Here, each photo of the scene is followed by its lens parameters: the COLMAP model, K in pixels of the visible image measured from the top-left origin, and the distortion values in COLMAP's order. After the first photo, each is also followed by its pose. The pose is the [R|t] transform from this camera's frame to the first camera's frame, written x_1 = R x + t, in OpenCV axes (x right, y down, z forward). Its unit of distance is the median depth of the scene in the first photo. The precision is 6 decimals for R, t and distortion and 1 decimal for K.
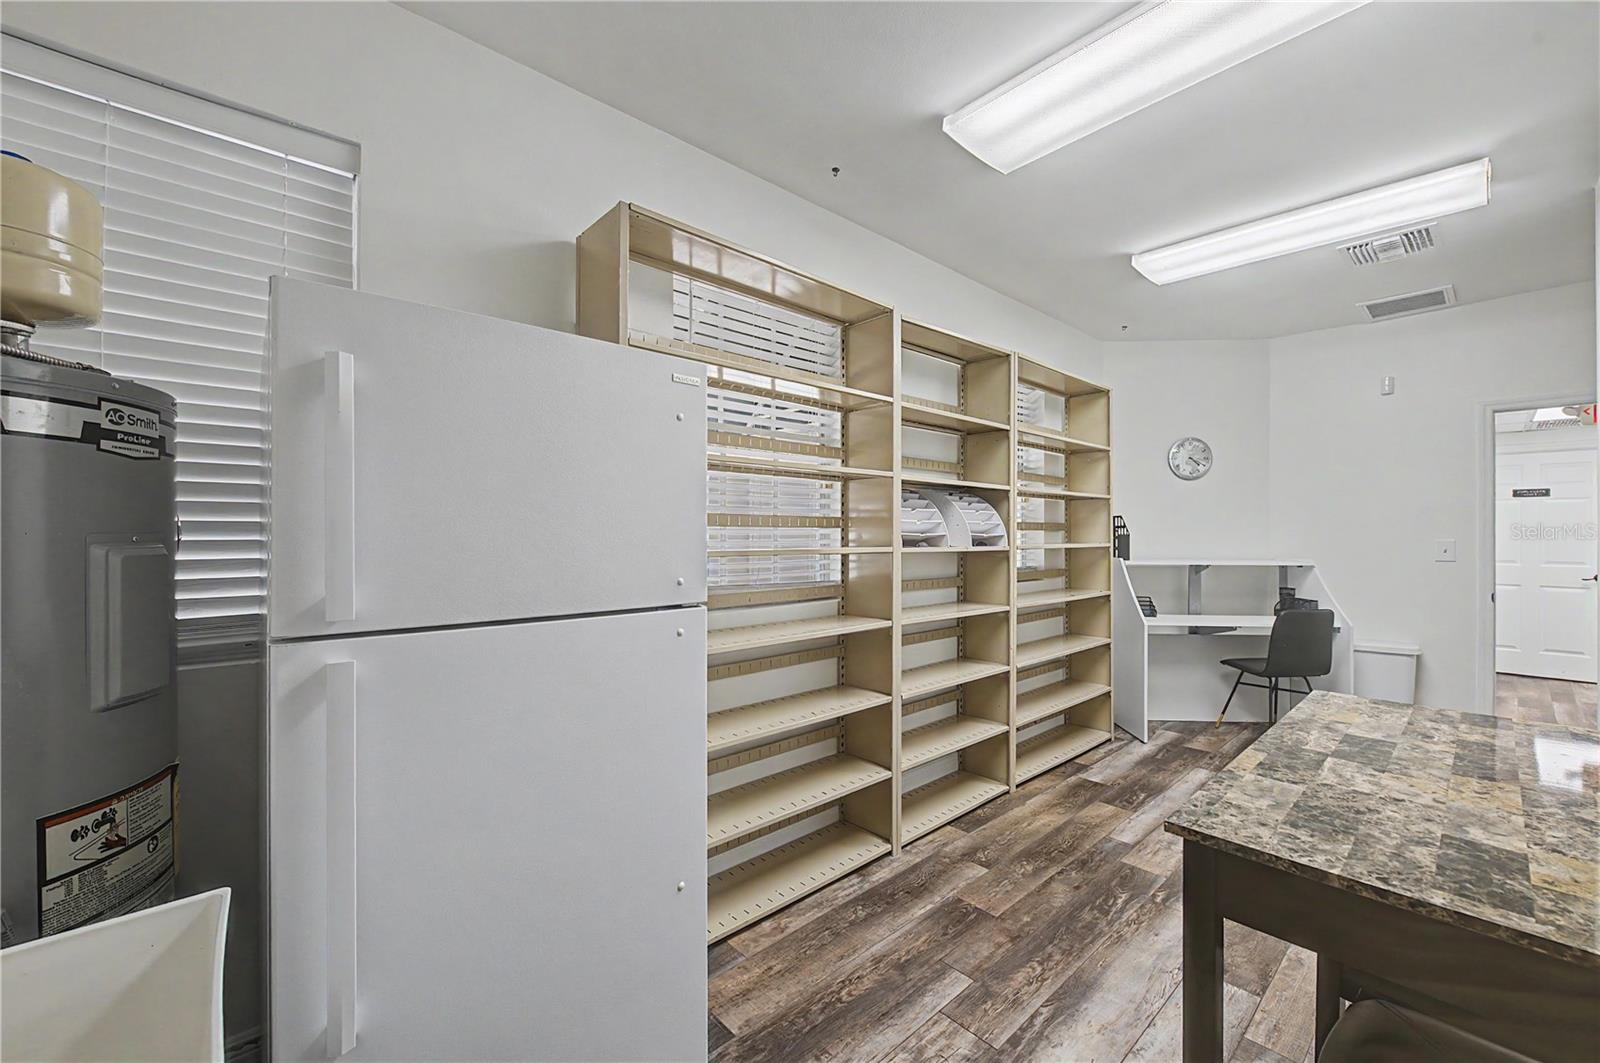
lens RADIAL K [[634.7, 0, 802.3], [0, 634.7, 524.0], [0, 0, 1]] dist [-0.003148, -0.001043]
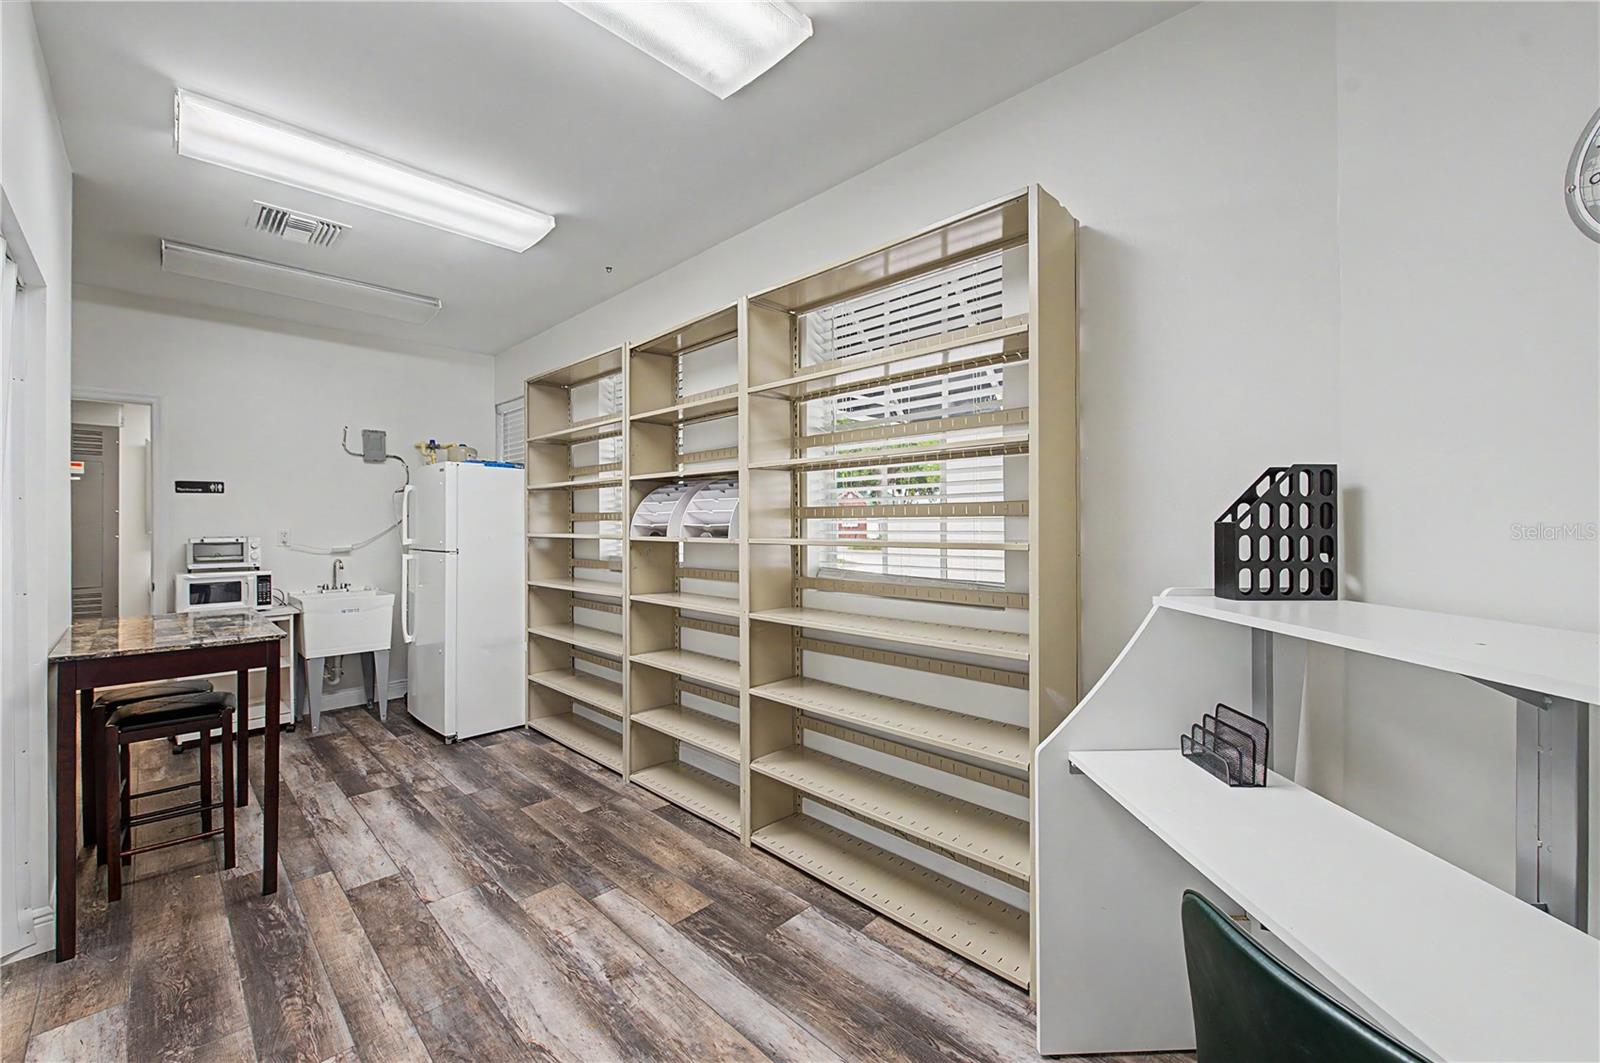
lens RADIAL K [[634.7, 0, 802.3], [0, 634.7, 524.0], [0, 0, 1]] dist [-0.003148, -0.001043]
pose [[0.062902, -0.004445, -0.998010, 1.259359], [0.016315, 0.999861, -0.003425, 0.021340], [0.997886, -0.016067, 0.062966, 1.134023]]
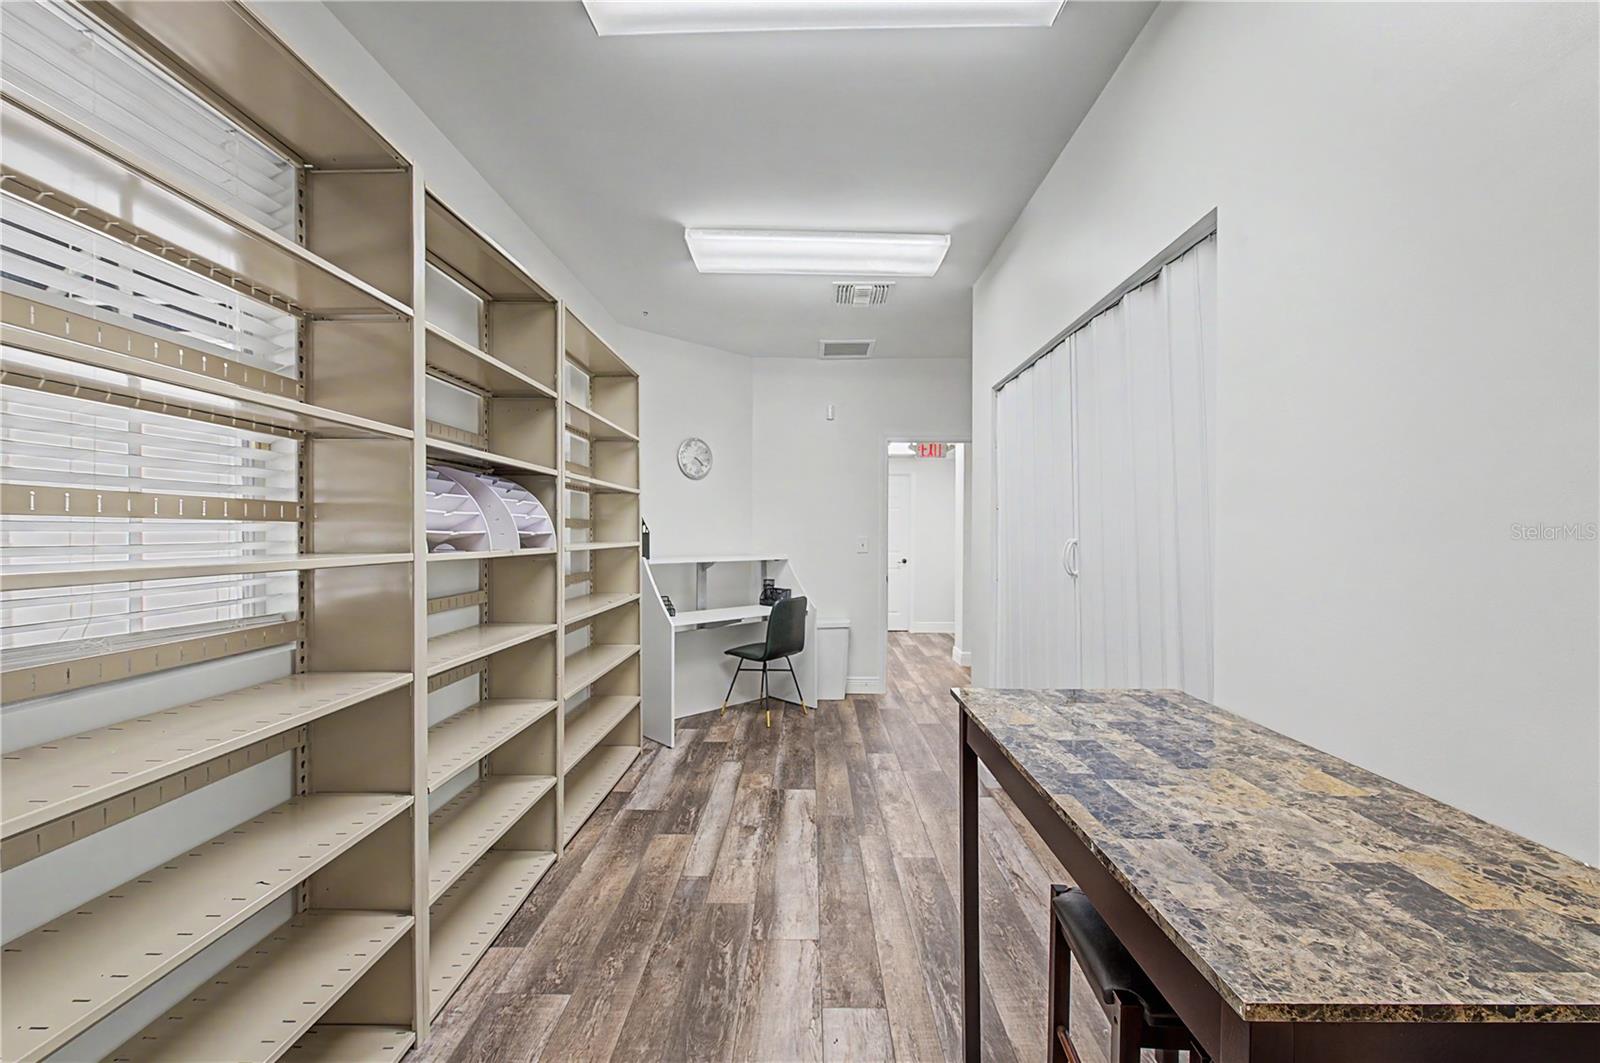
lens RADIAL K [[637.7, 0, 801.7], [0, 637.7, 536.6], [0, 0, 1]] dist [0.000327, -0.004441]
pose [[0.680379, -0.004903, 0.732844, -0.048509], [-0.012283, 0.999761, 0.018093, 0.004125], [-0.732757, -0.021312, 0.680156, 0.271777]]
